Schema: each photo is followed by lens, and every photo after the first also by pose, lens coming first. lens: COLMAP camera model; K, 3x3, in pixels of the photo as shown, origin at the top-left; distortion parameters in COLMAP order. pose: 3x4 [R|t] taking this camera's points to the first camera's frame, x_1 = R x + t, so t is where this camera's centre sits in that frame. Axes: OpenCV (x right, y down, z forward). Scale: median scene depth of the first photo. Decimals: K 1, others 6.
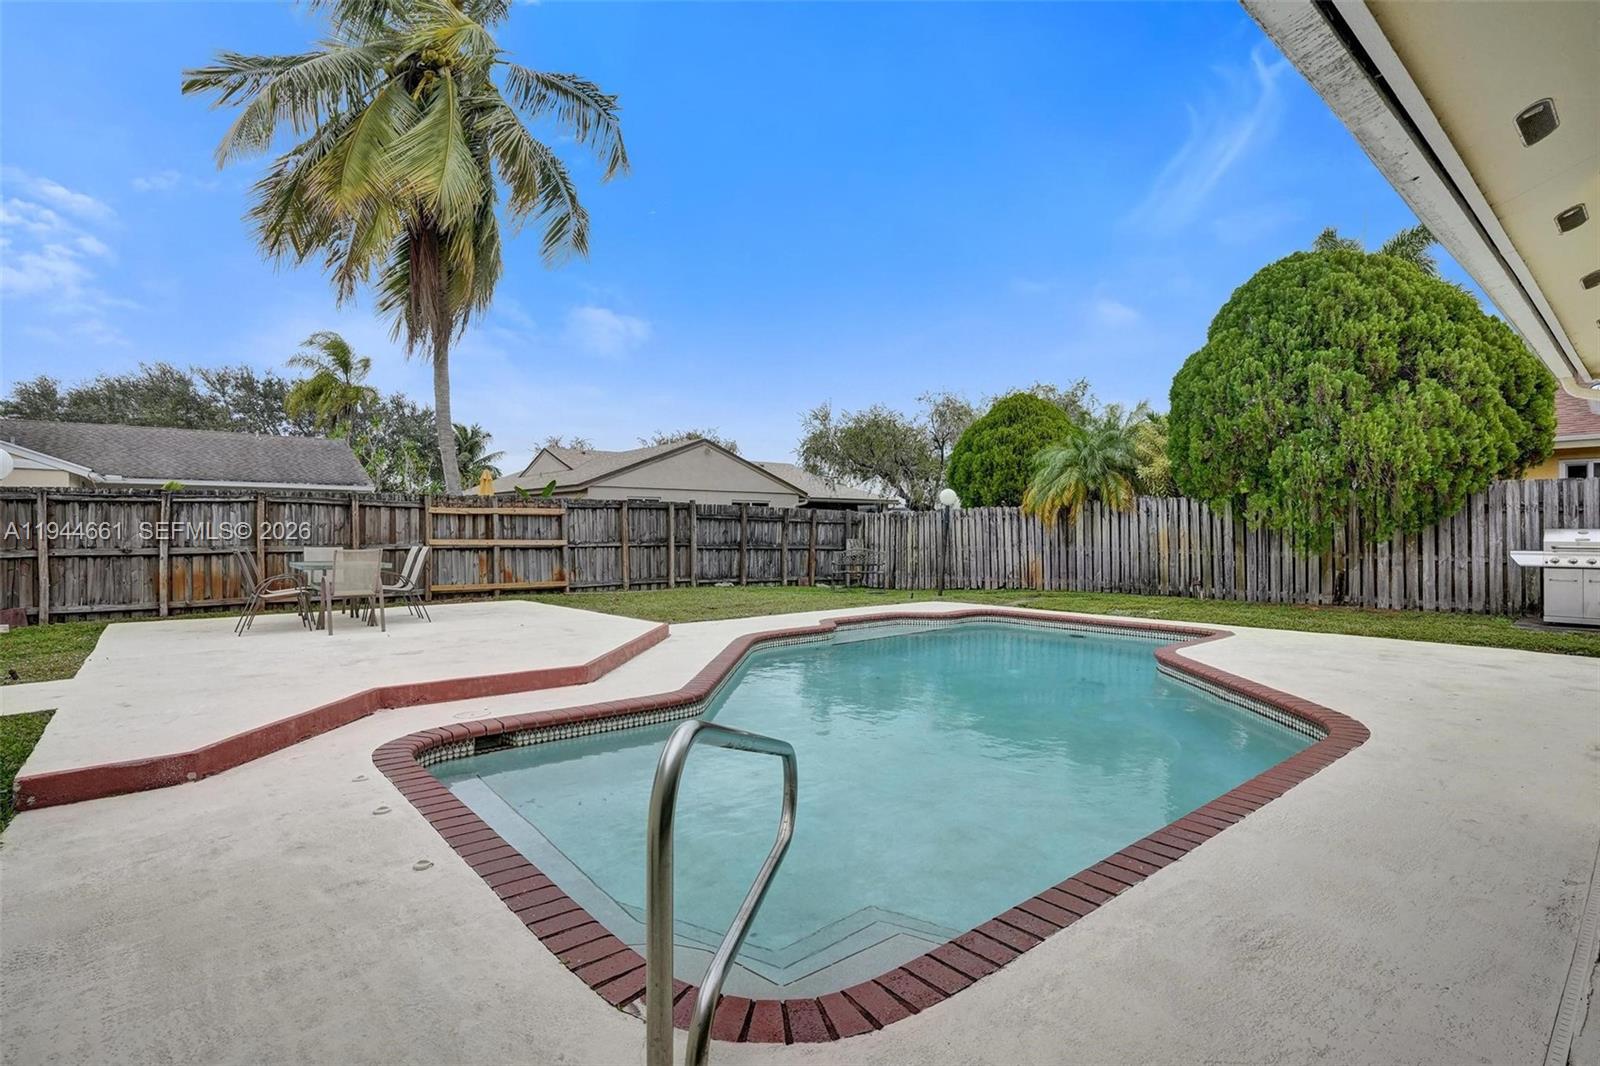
lens RADIAL K [[759.5, 0, 800.0], [0, 759.5, 533.0], [0, 0, 1]] dist [-0.058167, 0.019836]
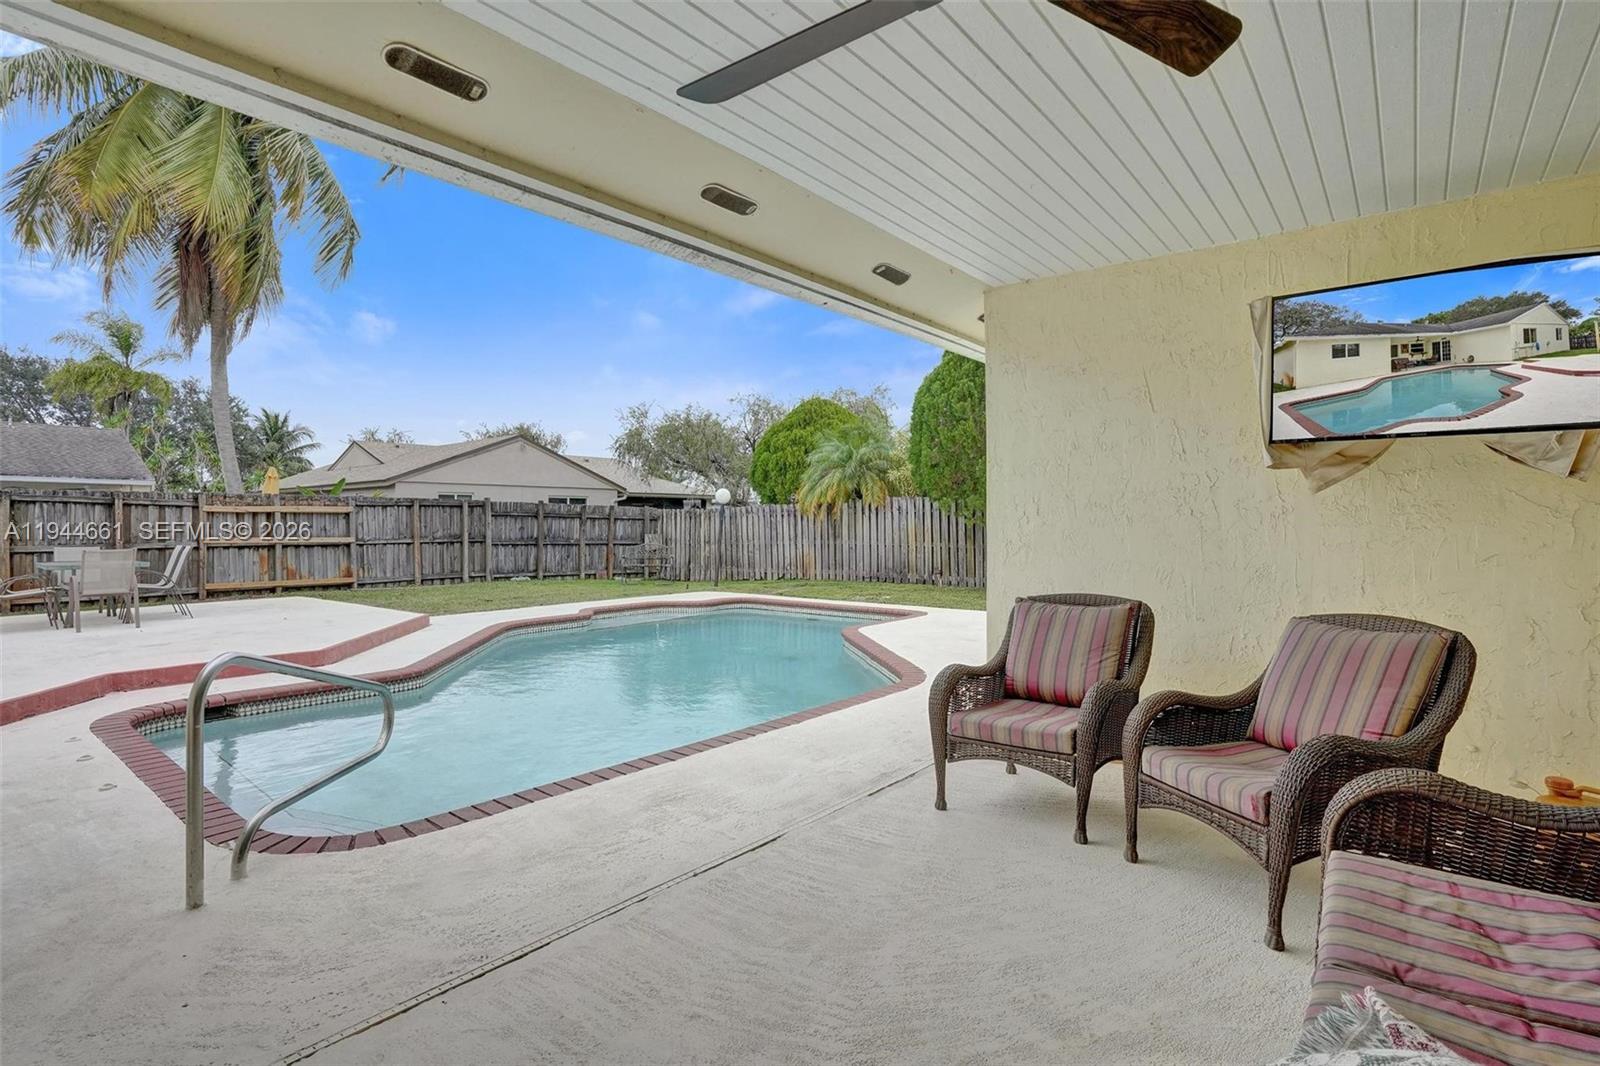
lens RADIAL K [[762.2, 0, 779.2], [0, 762.2, 528.5], [0, 0, 1]] dist [-0.055656, 0.022524]
pose [[0.985849, -0.004036, 0.167588, 0.083976], [0.003438, 0.999987, 0.003857, -0.004320], [-0.167601, -0.003226, 0.985850, -0.093177]]
